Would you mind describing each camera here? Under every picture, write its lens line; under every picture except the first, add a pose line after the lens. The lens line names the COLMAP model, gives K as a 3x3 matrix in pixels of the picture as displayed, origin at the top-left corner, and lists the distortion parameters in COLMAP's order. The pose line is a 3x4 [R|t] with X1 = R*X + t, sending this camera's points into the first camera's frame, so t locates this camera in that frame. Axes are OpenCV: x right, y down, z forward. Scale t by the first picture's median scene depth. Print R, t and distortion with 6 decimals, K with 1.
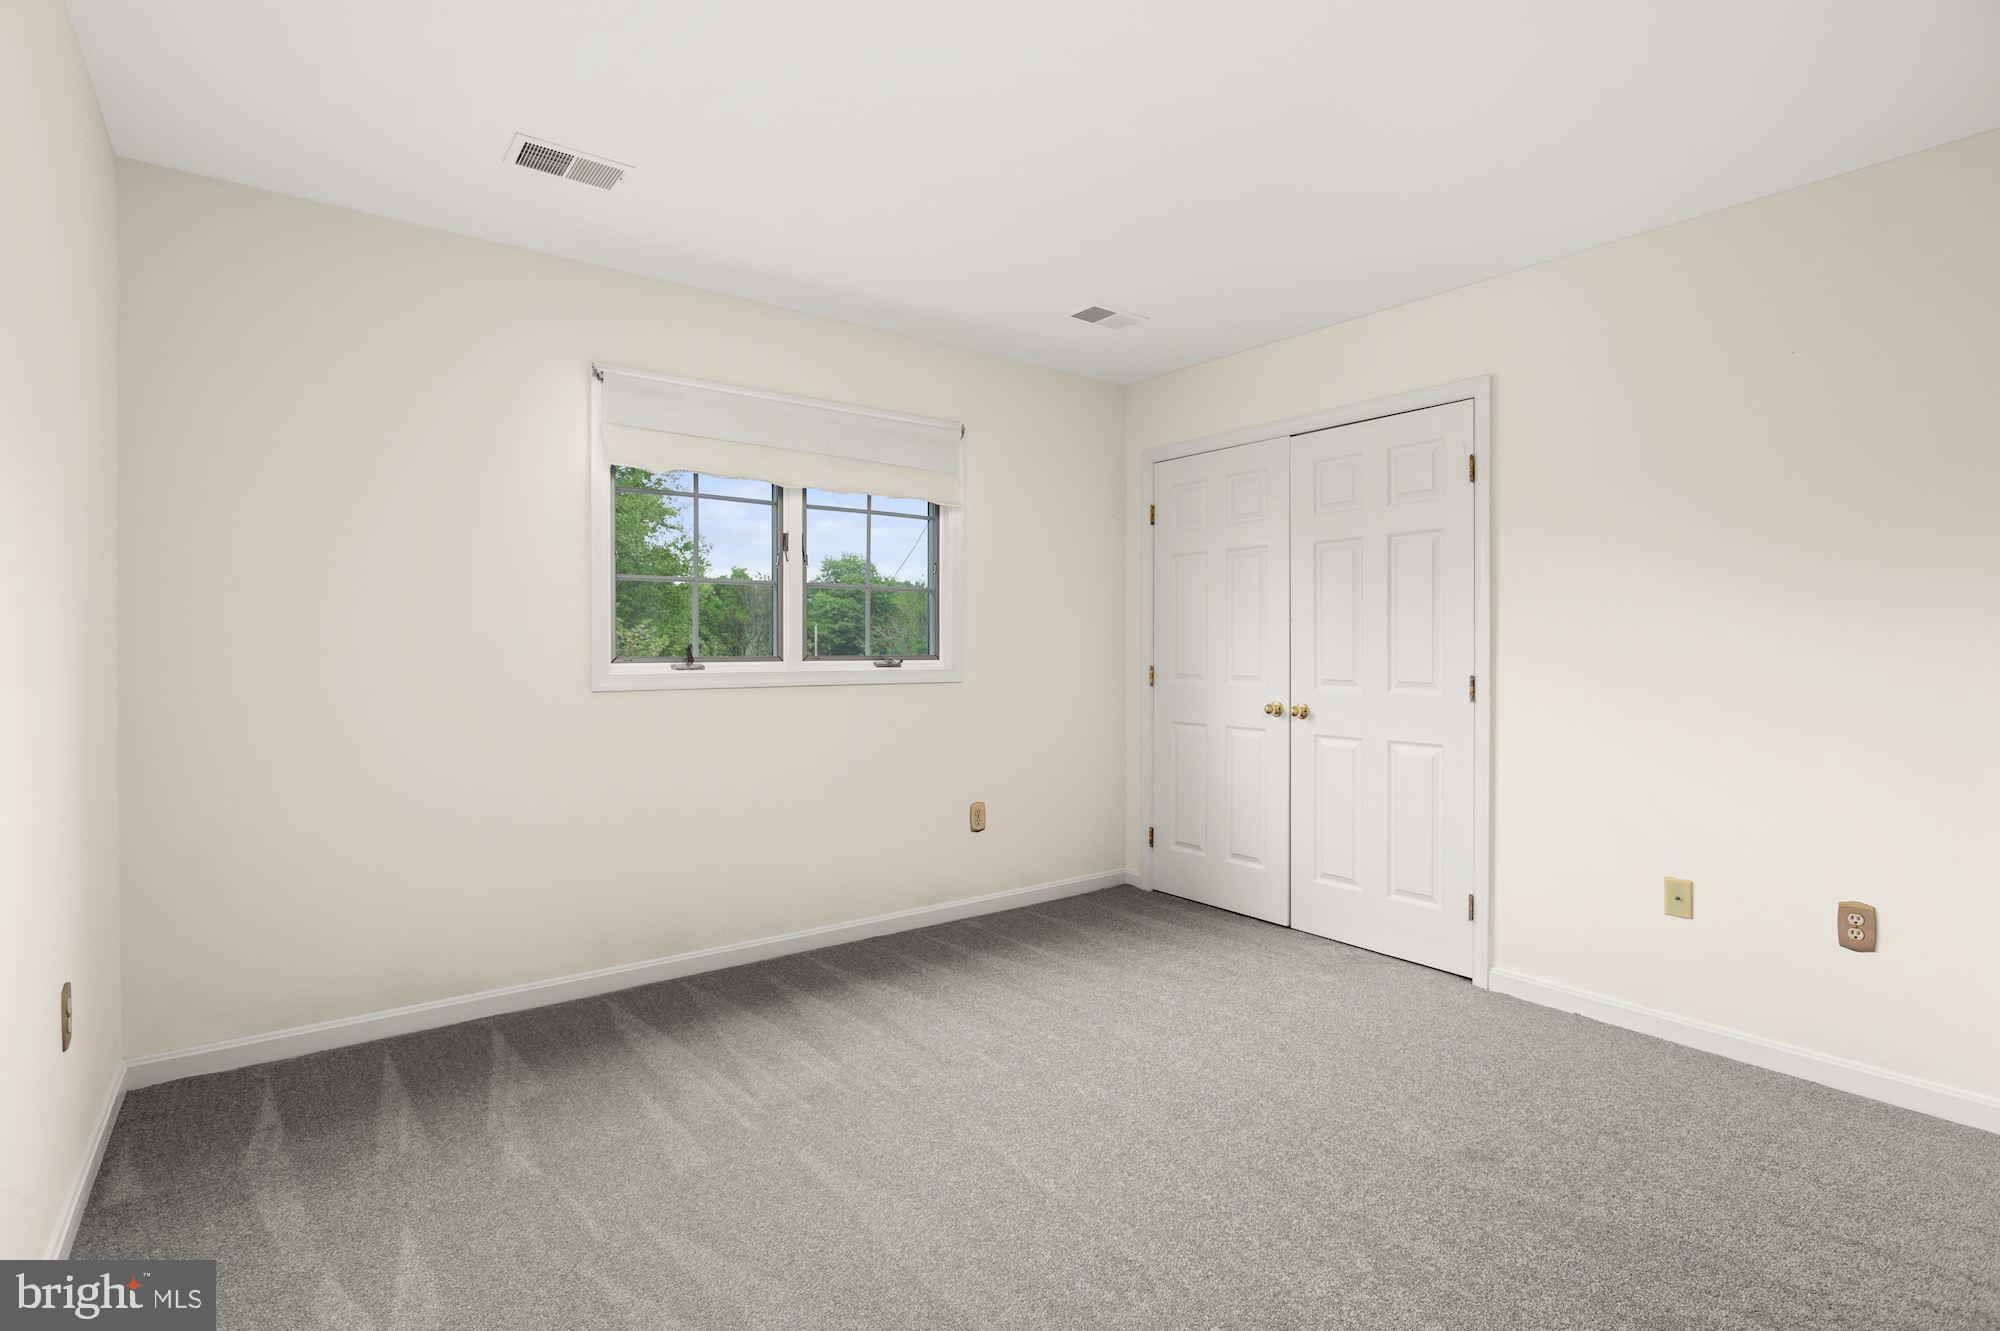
lens RADIAL K [[953.3, 0, 1003.5], [0, 953.3, 661.2], [0, 0, 1]] dist [-0.015779, 0.006888]
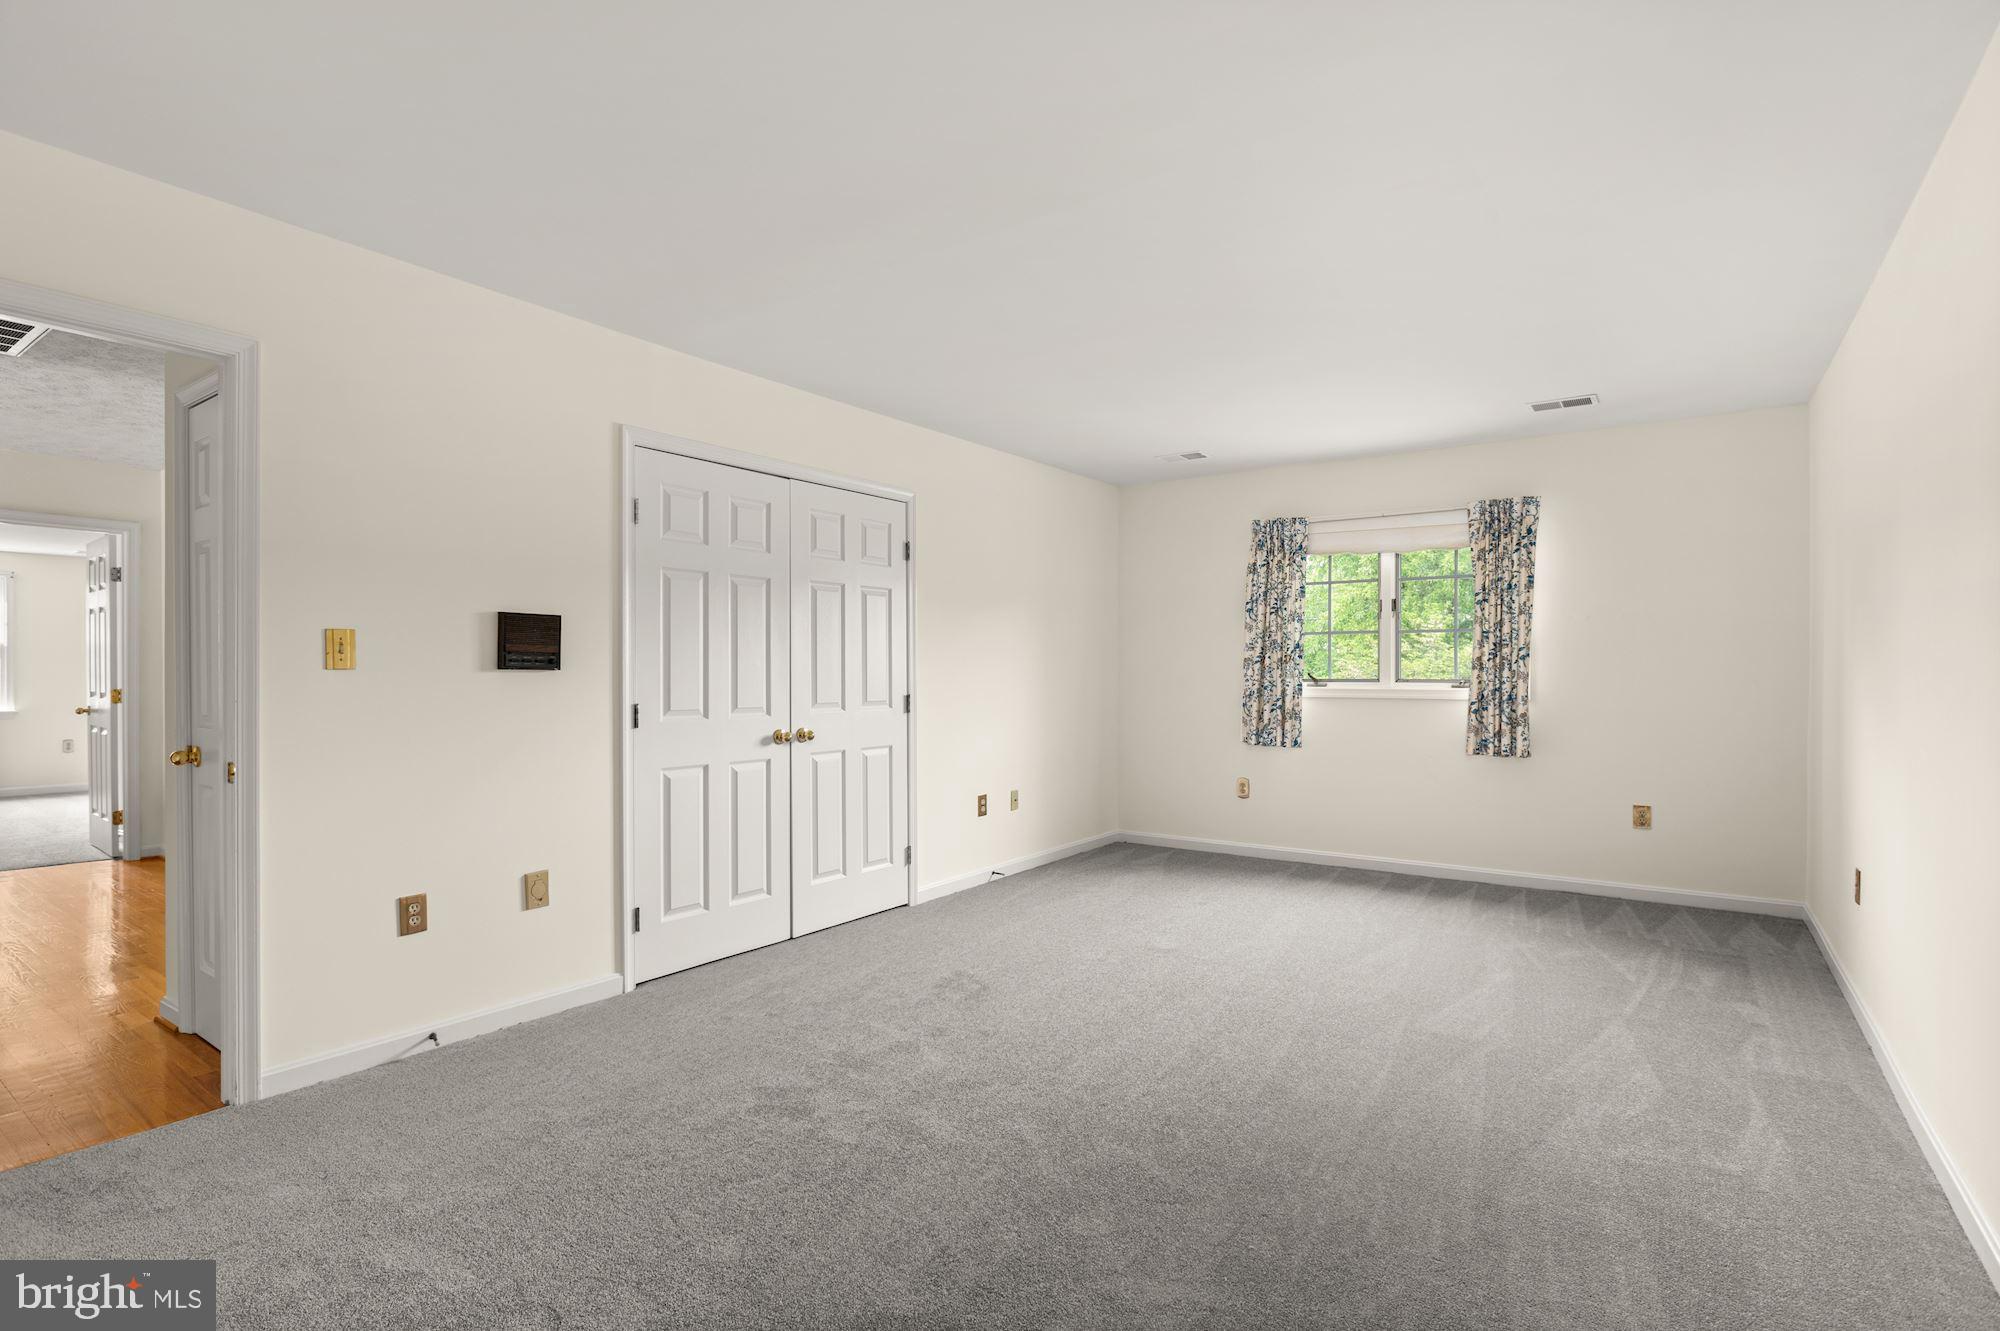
lens RADIAL K [[953.3, 0, 1003.5], [0, 953.3, 661.2], [0, 0, 1]] dist [-0.015779, 0.006888]
pose [[-0.297914, 0.016182, 0.954455, -0.813887], [0.027847, 0.999578, -0.008256, -0.017642], [-0.954186, 0.024119, -0.298239, 1.101849]]
